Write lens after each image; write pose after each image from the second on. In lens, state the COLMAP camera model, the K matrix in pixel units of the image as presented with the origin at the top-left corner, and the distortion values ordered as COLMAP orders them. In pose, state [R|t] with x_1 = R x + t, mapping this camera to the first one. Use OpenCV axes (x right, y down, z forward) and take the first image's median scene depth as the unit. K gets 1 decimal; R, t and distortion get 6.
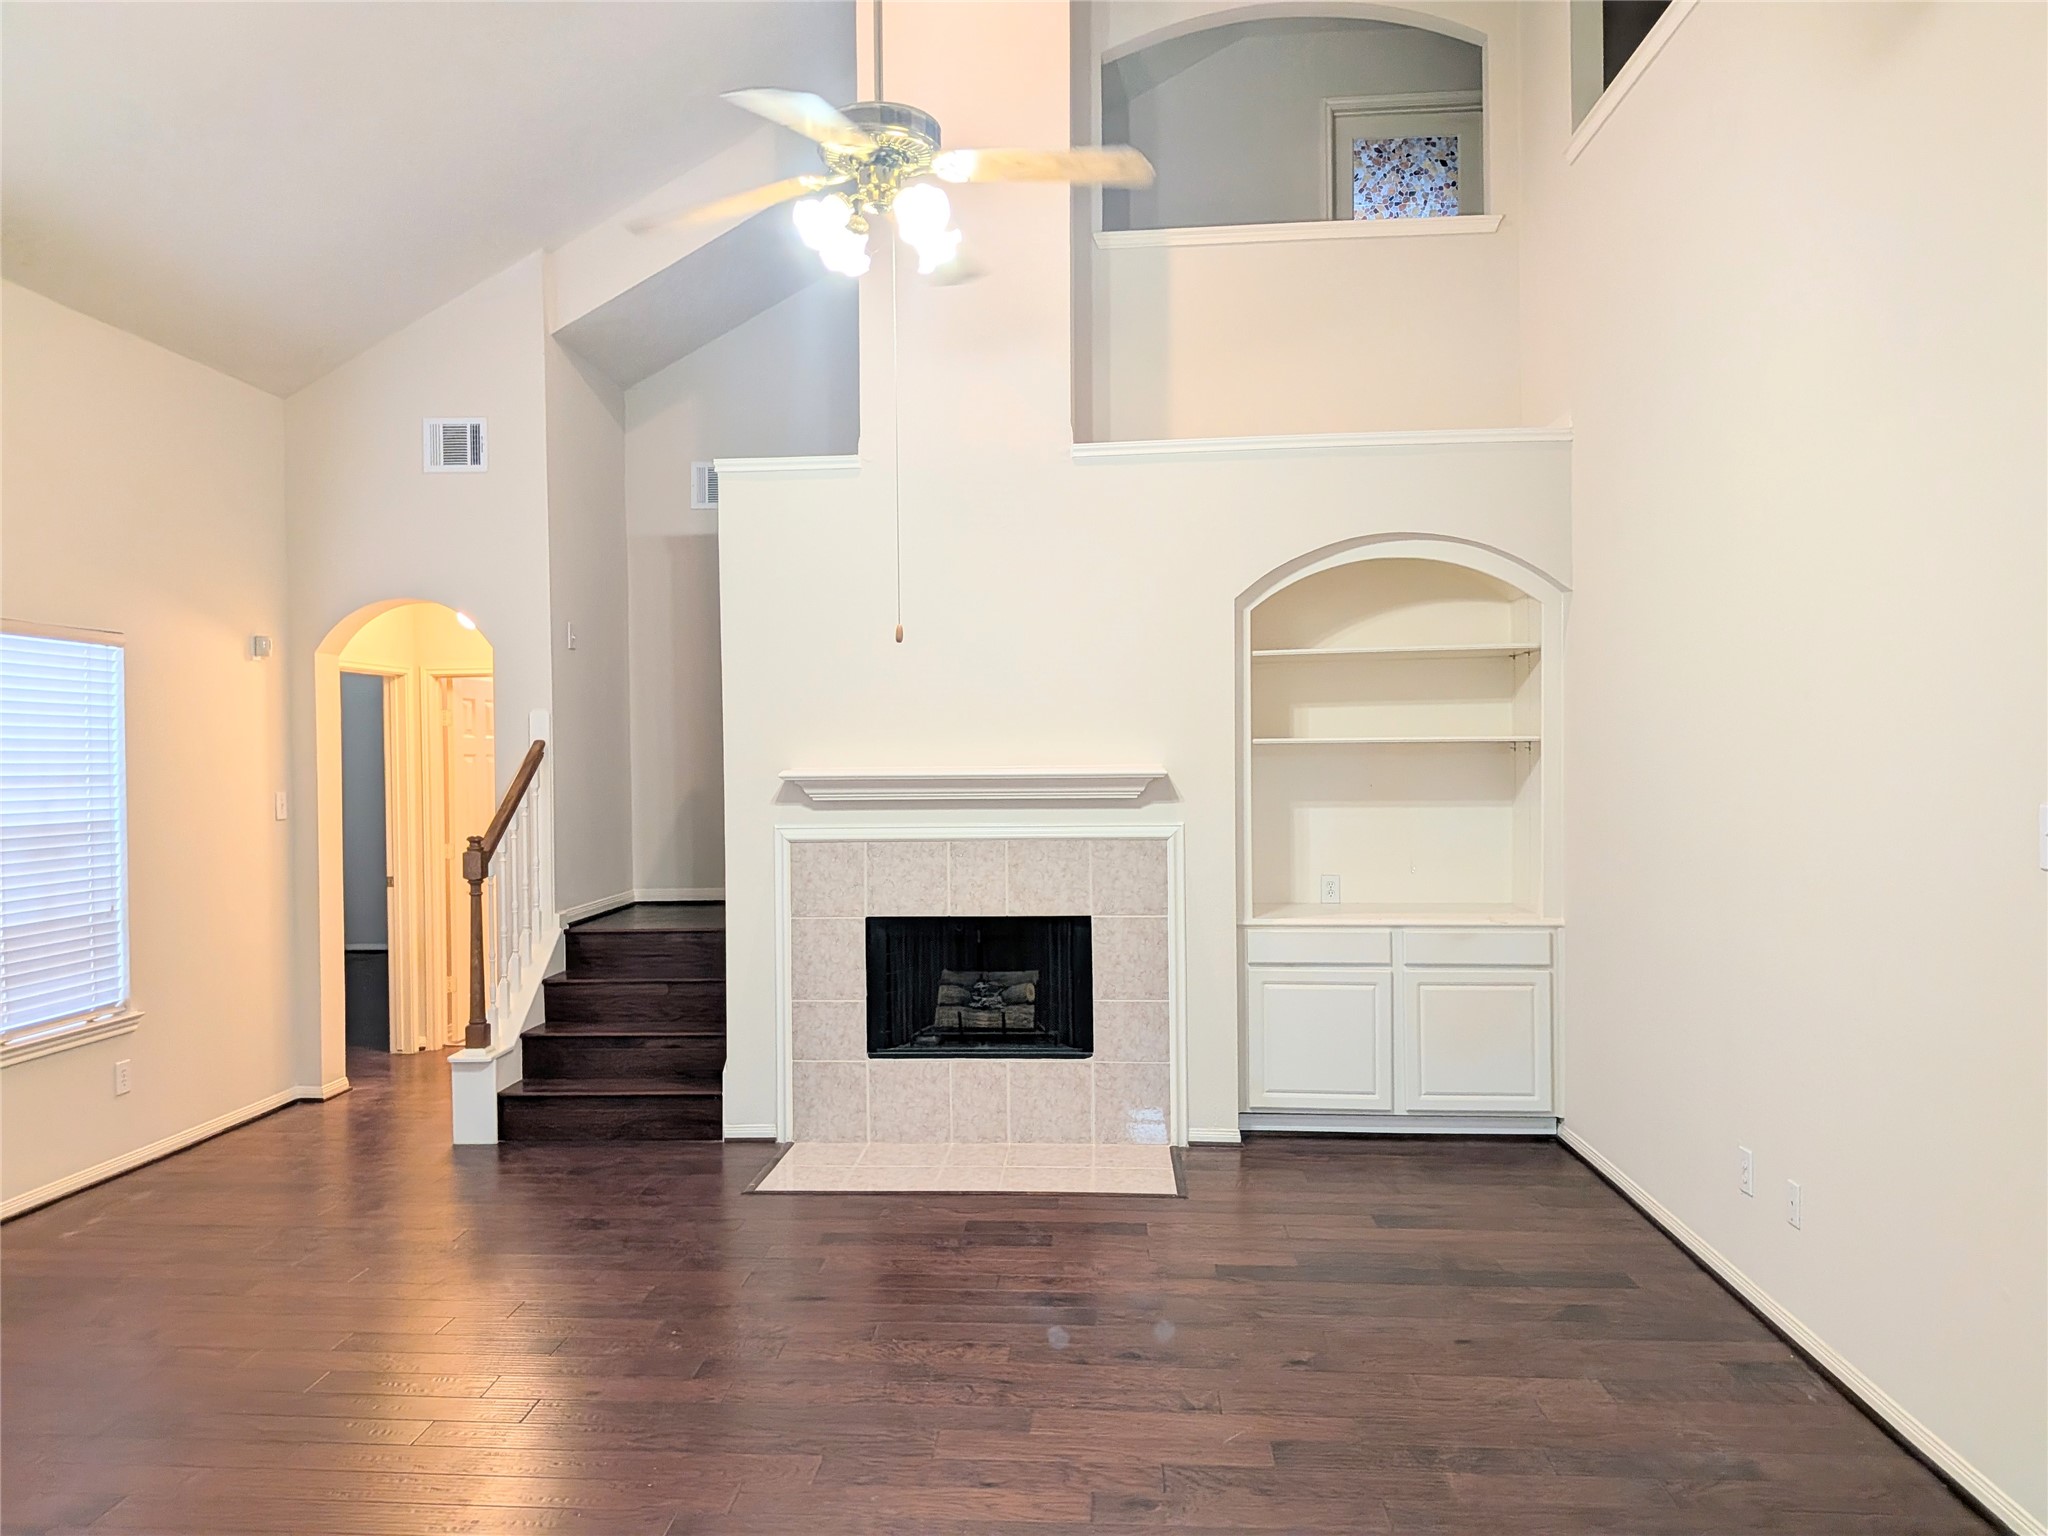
lens RADIAL K [[1531.2, 0, 1024.0], [0, 1531.2, 768.0], [0, 0, 1]] dist [0.128845, -0.204705]
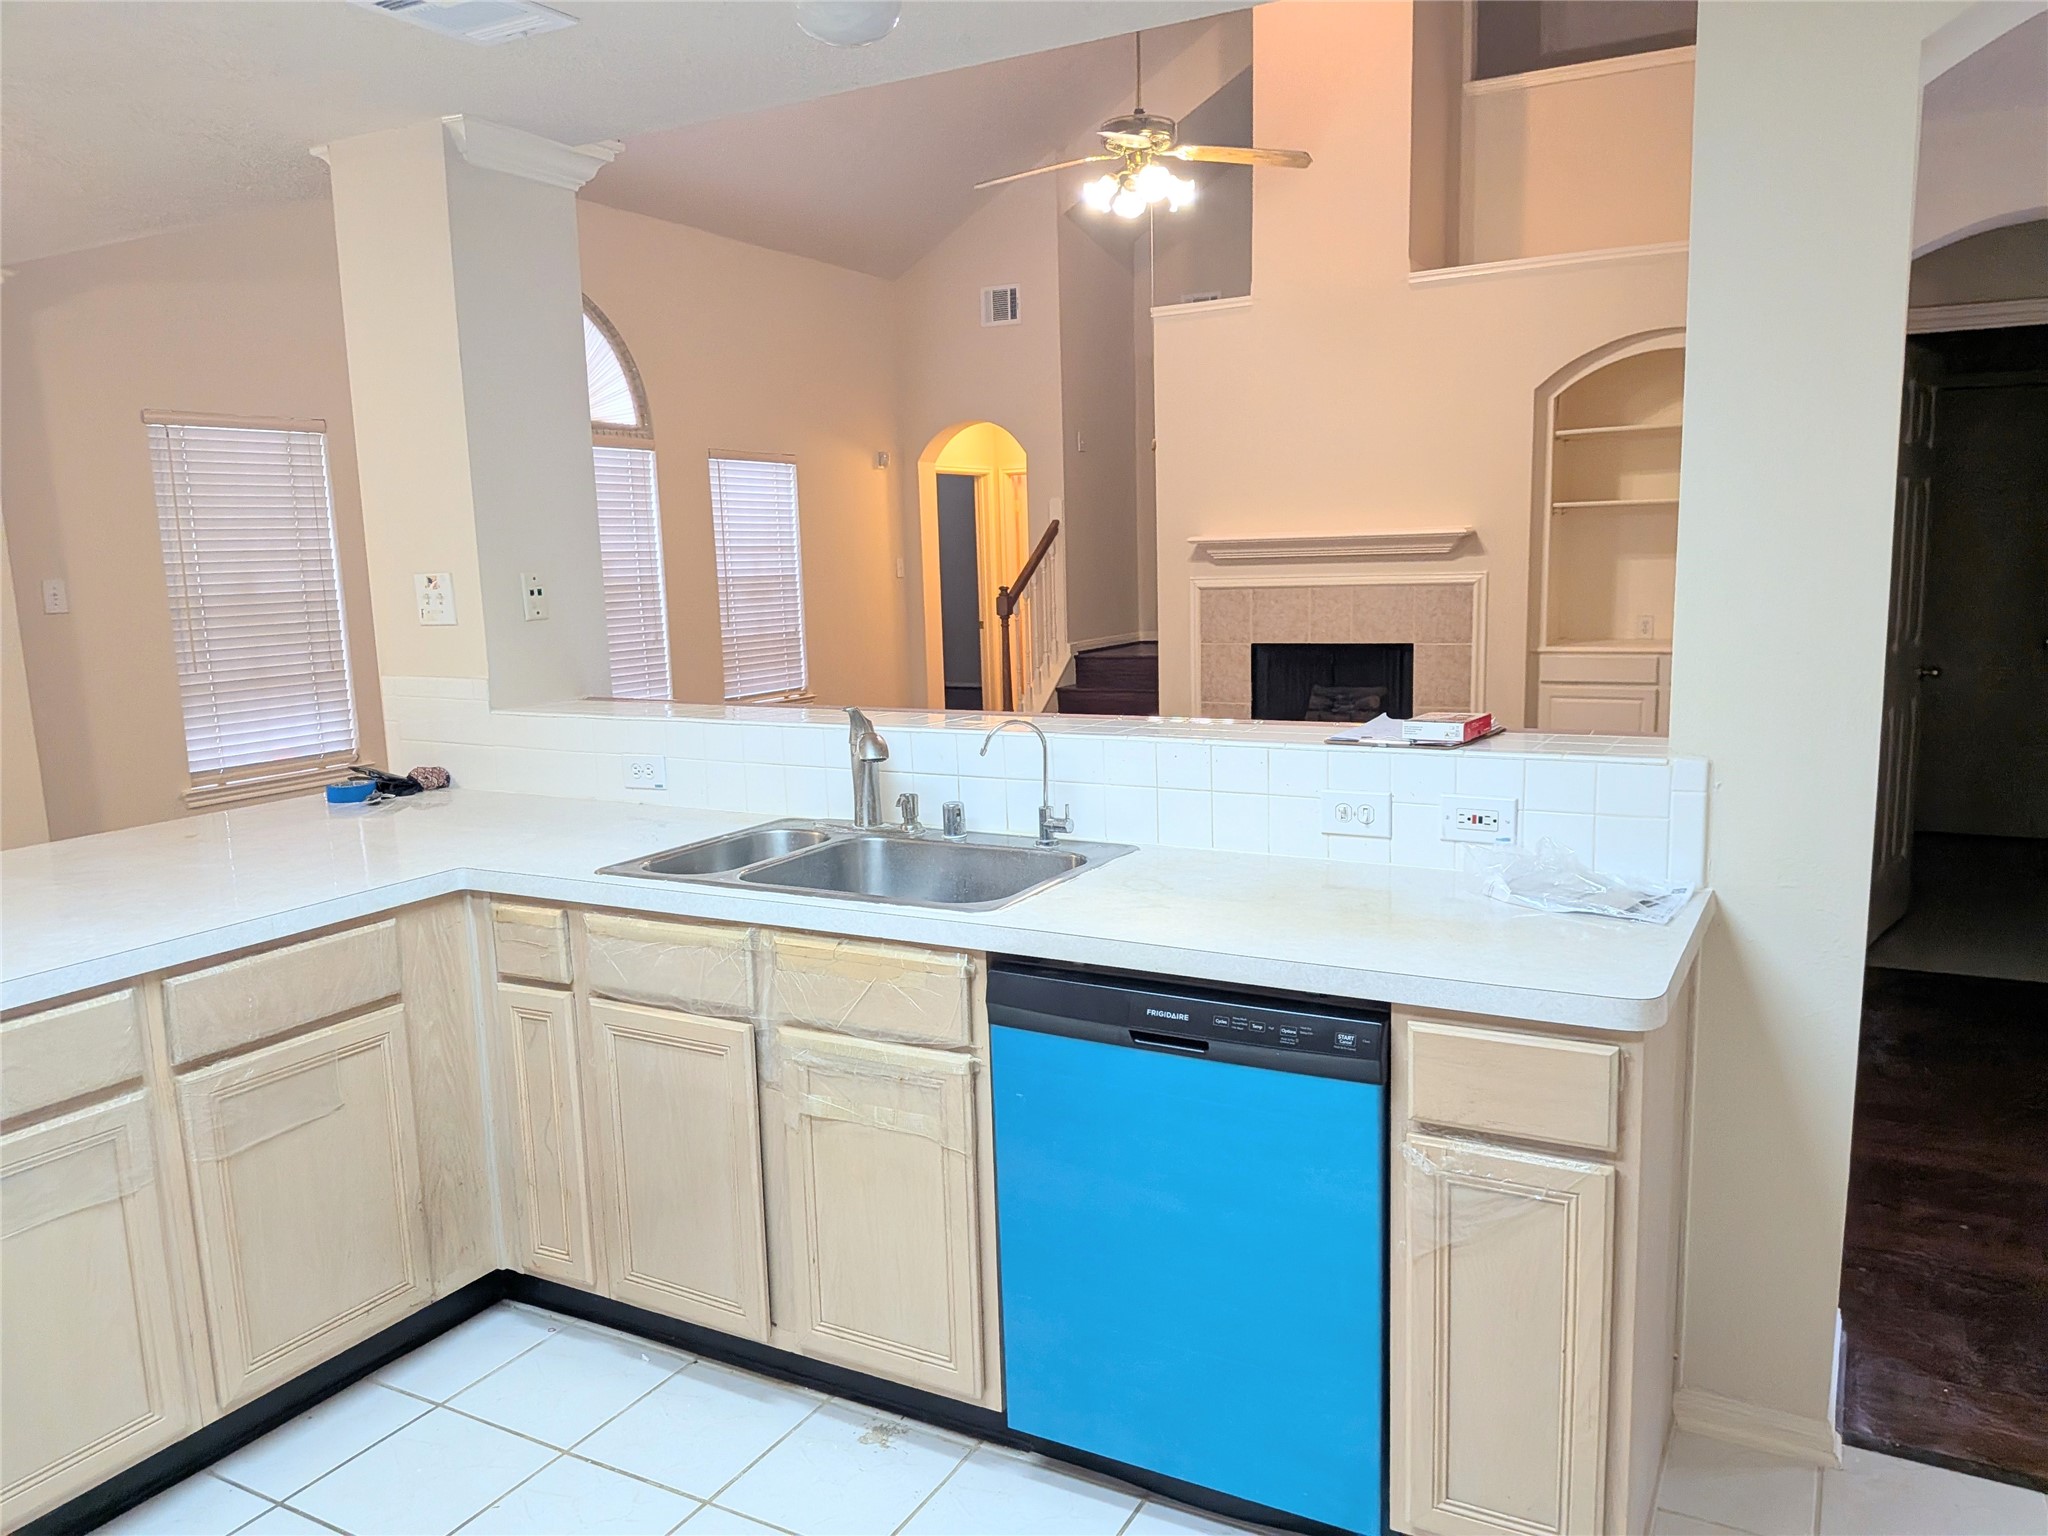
lens RADIAL K [[1531.2, 0, 1024.0], [0, 1531.2, 768.0], [0, 0, 1]] dist [0.128845, -0.204705]
pose [[0.908691, 0.046075, -0.414920, 0.289980], [0.012769, 0.990358, 0.137940, 0.014636], [0.417275, -0.130643, 0.899341, -0.343820]]
